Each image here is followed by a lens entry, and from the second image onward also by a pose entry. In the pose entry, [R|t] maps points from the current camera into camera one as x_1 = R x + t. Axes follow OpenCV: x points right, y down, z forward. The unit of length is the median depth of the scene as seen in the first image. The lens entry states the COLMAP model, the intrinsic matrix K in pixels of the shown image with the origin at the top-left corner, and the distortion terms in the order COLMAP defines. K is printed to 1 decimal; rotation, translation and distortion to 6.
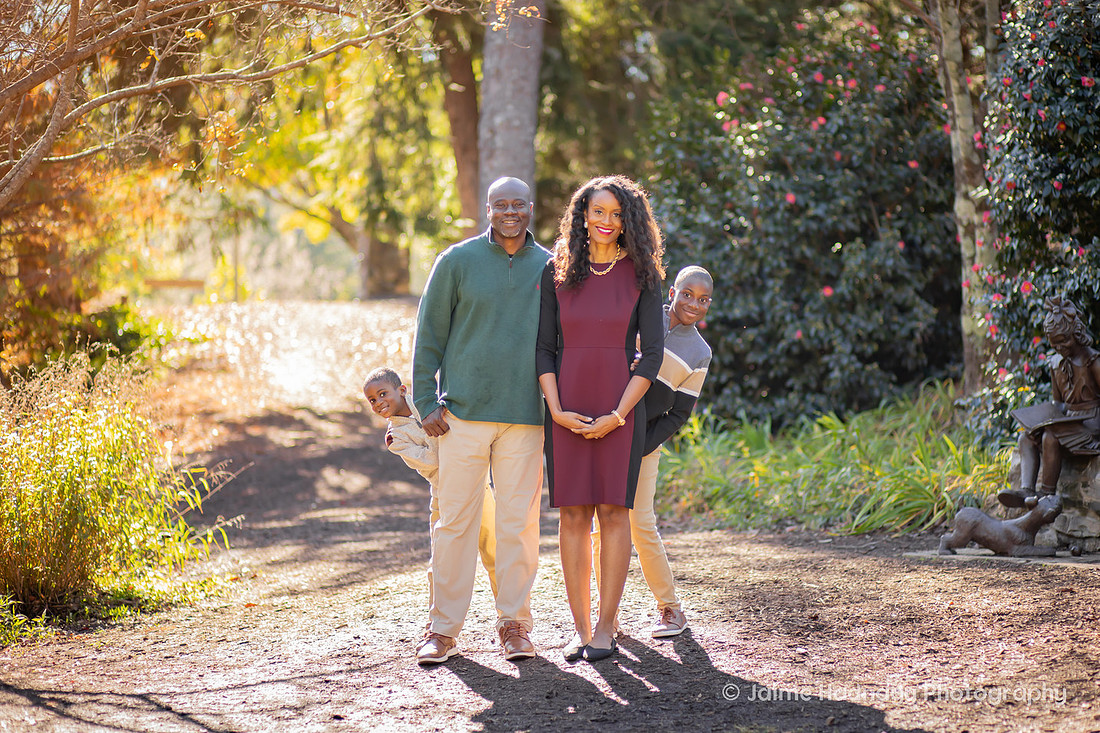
lens RADIAL K [[2665.6, 0, 550.0], [0, 2665.6, 366.5], [0, 0, 1]] dist [-0.097507, -0.509503]
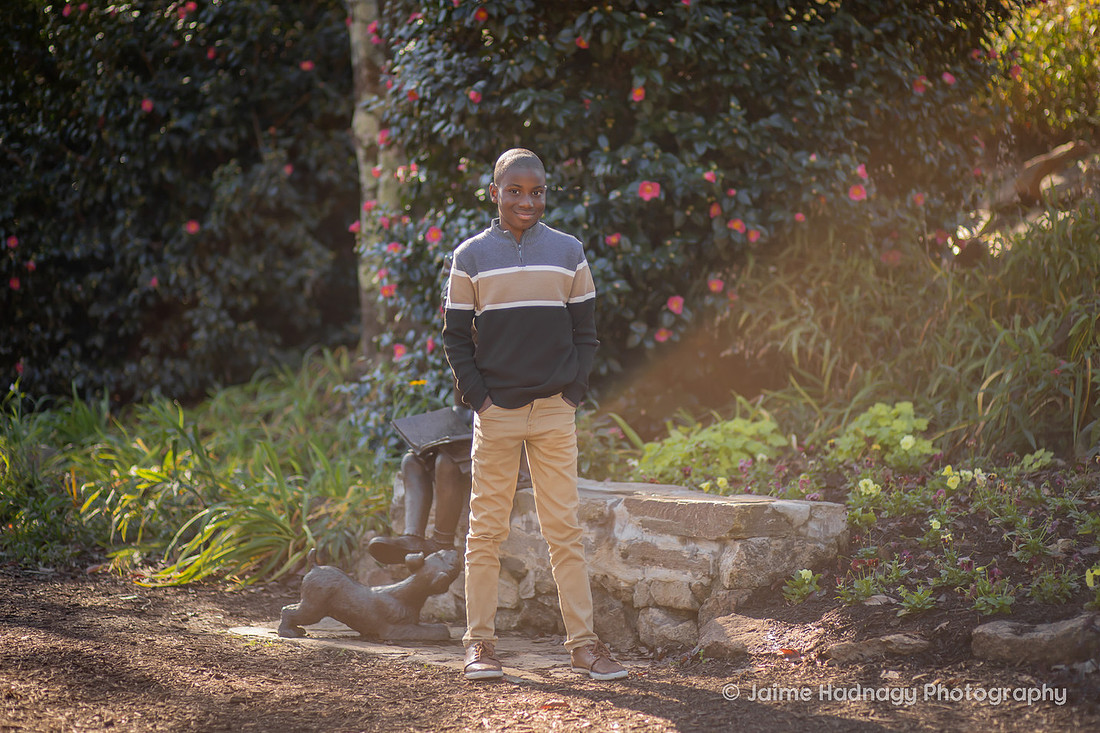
lens RADIAL K [[2874.8, 0, 546.5], [0, 2874.8, 344.8], [0, 0, 1]] dist [-0.019830, -0.907097]
pose [[0.979914, 0.014969, 0.198856, 0.043491], [-0.018713, 0.999681, 0.016962, -0.011144], [-0.198539, -0.020342, 0.979882, 0.177377]]
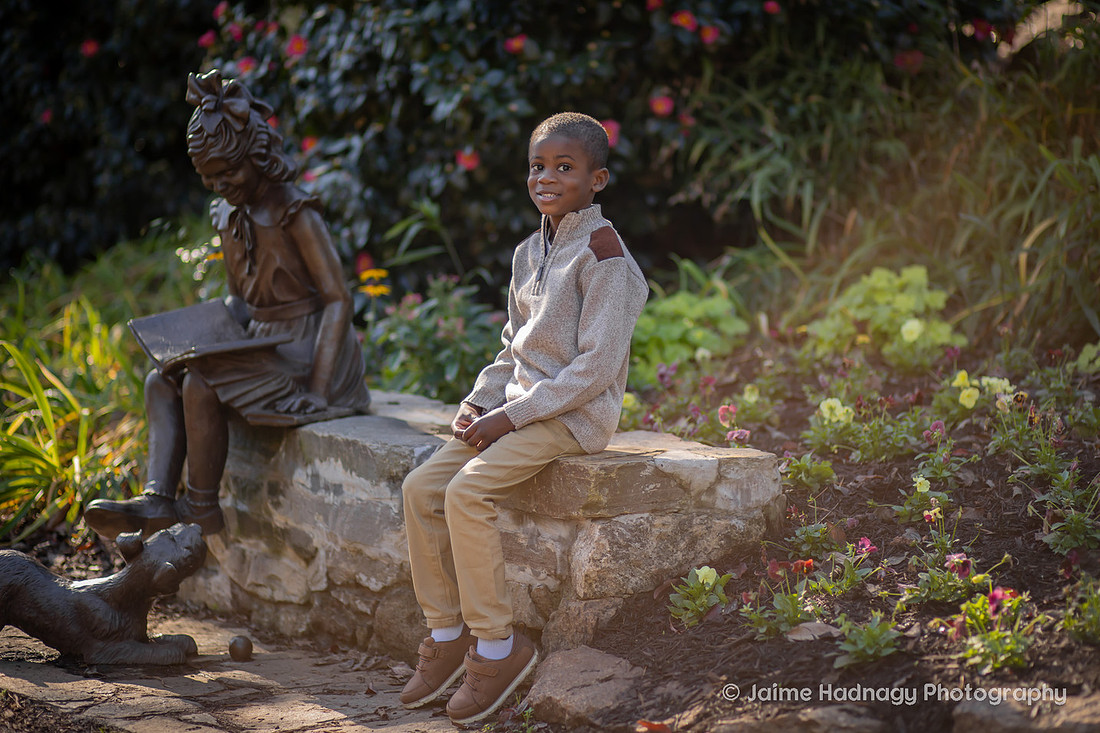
lens RADIAL K [[2874.8, 0, 546.5], [0, 2874.8, 344.8], [0, 0, 1]] dist [-0.019830, -0.907097]
pose [[0.987432, -0.019098, 0.156889, 0.113097], [0.006605, 0.996791, 0.079772, -0.012686], [-0.157909, -0.077733, 0.984389, 0.336302]]
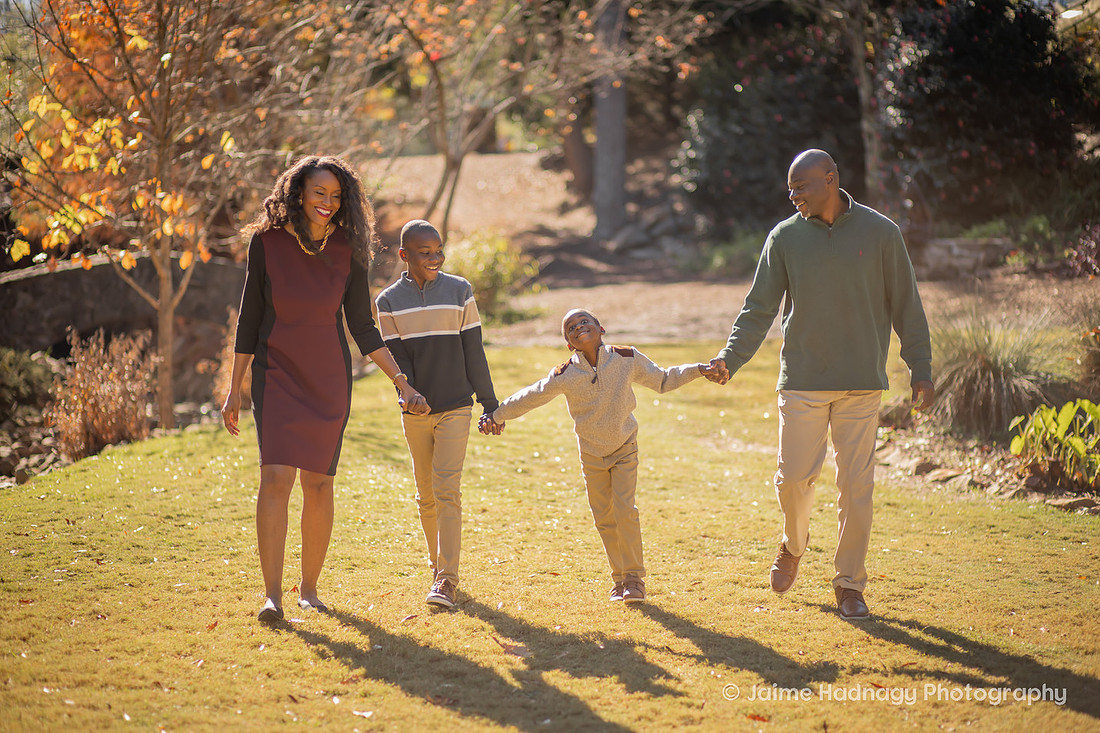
lens RADIAL K [[2662.2, 0, 509.6], [0, 2662.2, 367.0], [0, 0, 1]] dist [-0.116516, 0.027783]
pose [[0.999255, -0.025086, 0.029341, -0.191532], [0.022995, 0.997313, 0.069553, -0.022432], [-0.031007, -0.068827, 0.997147, -1.087003]]
